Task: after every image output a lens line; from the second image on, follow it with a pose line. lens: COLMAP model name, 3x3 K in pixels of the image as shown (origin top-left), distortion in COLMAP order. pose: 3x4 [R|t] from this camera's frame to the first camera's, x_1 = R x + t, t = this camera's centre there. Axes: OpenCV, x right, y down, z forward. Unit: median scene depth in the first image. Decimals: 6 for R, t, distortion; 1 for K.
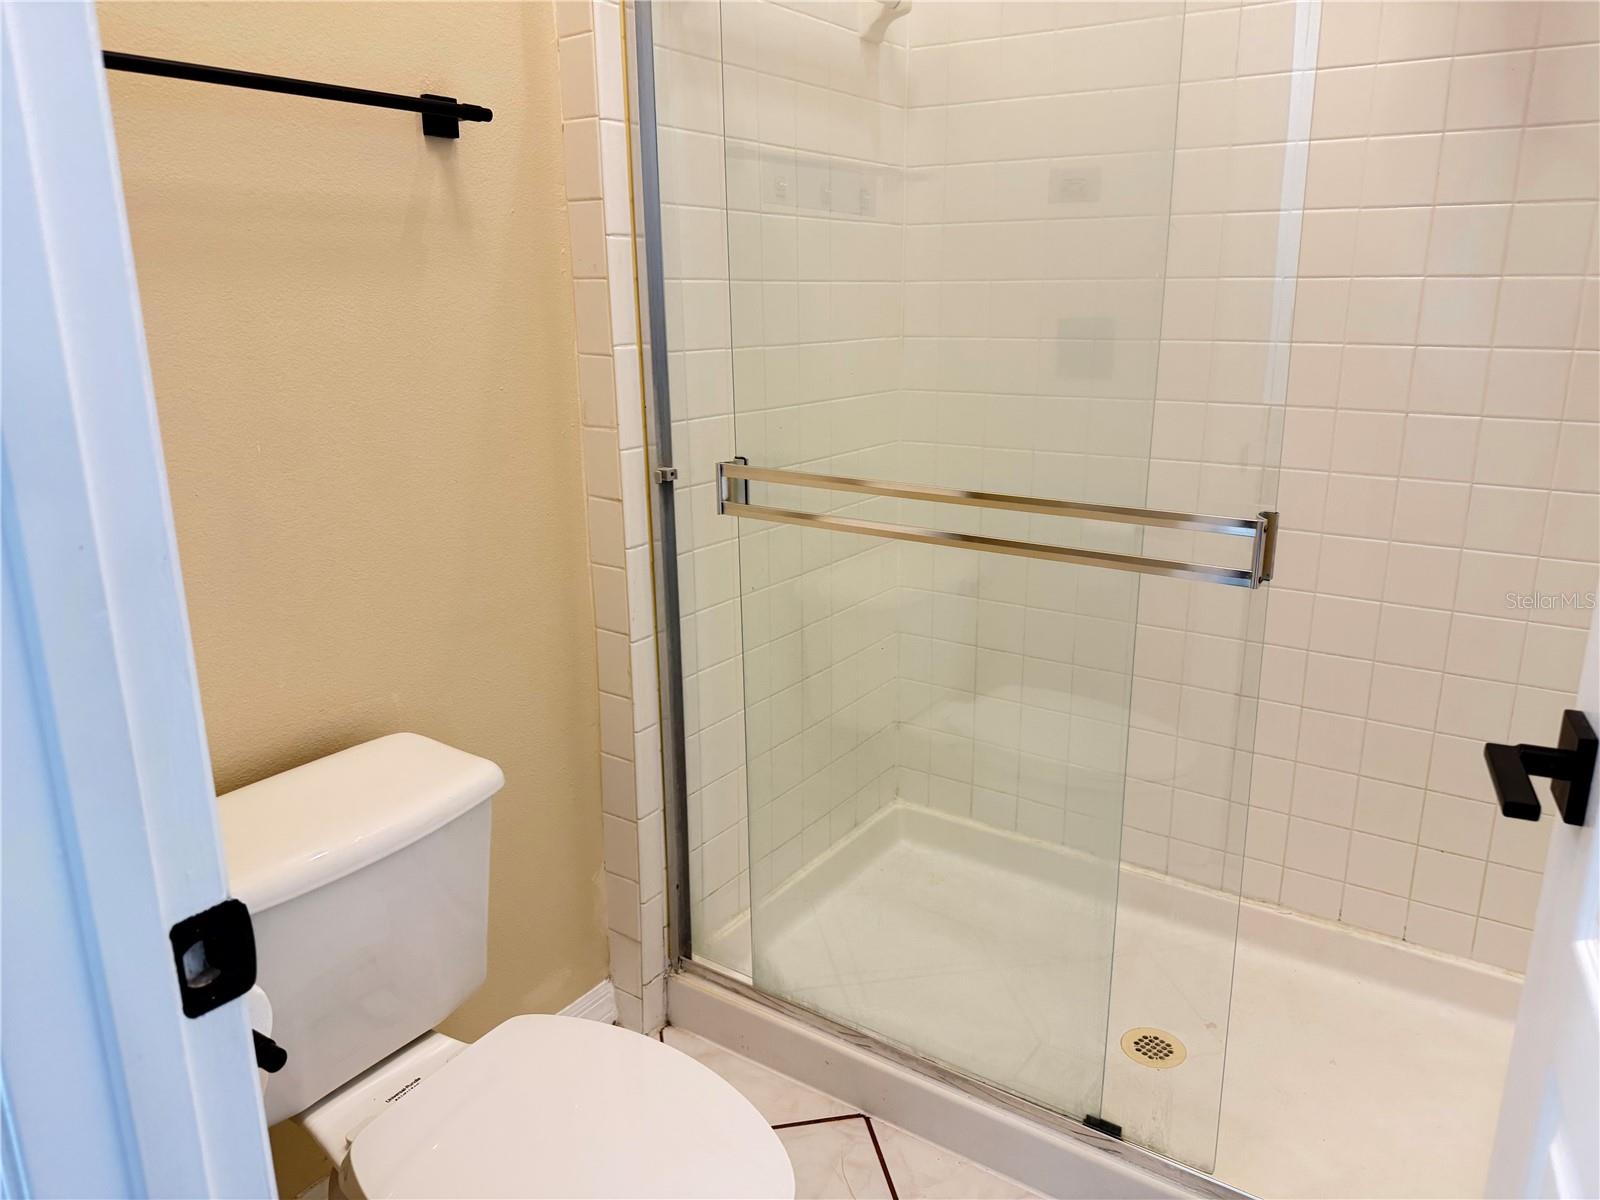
lens RADIAL K [[1134.9, 0, 801.3], [0, 1134.9, 596.3], [0, 0, 1]] dist [0.046520, -0.056693]
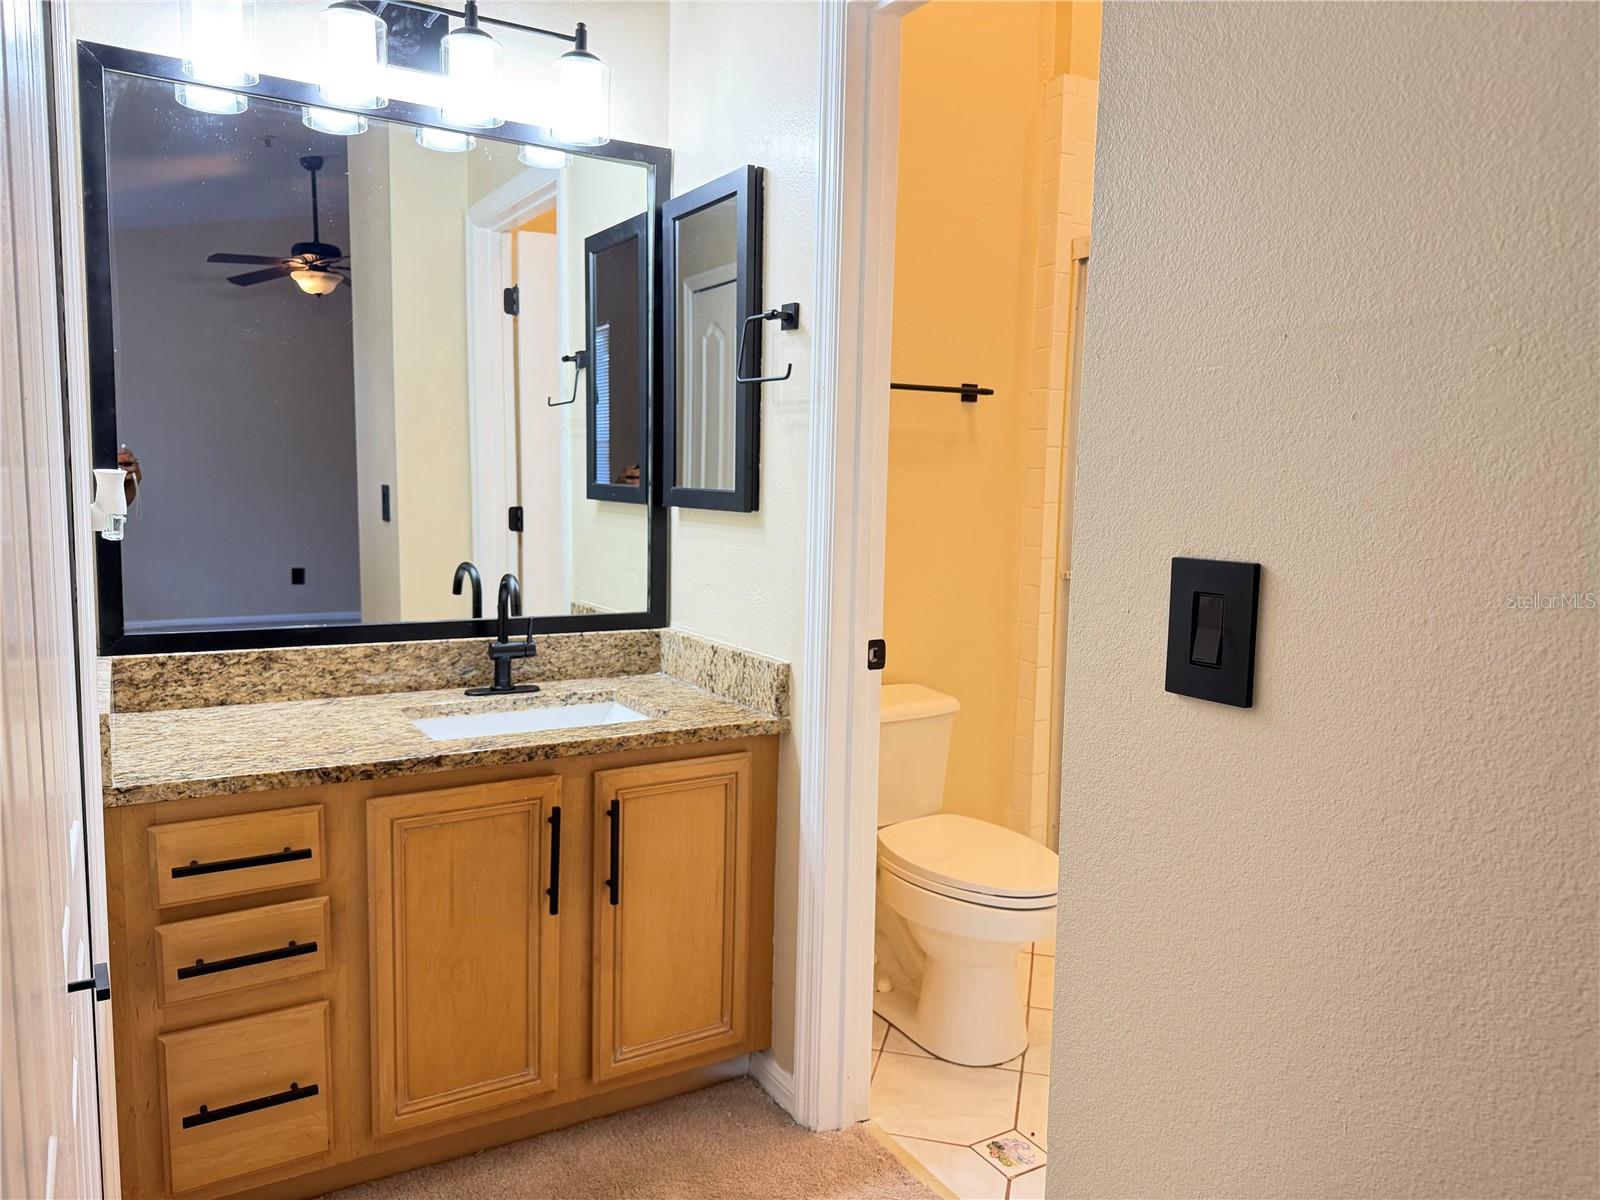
lens RADIAL K [[1134.9, 0, 801.3], [0, 1134.9, 601.1], [0, 0, 1]] dist [0.046520, -0.056693]
pose [[0.910973, 0.077067, -0.405203, 0.284481], [-0.138974, 0.982297, -0.125613, 0.269198], [0.388349, 0.170742, 0.905556, -0.963037]]
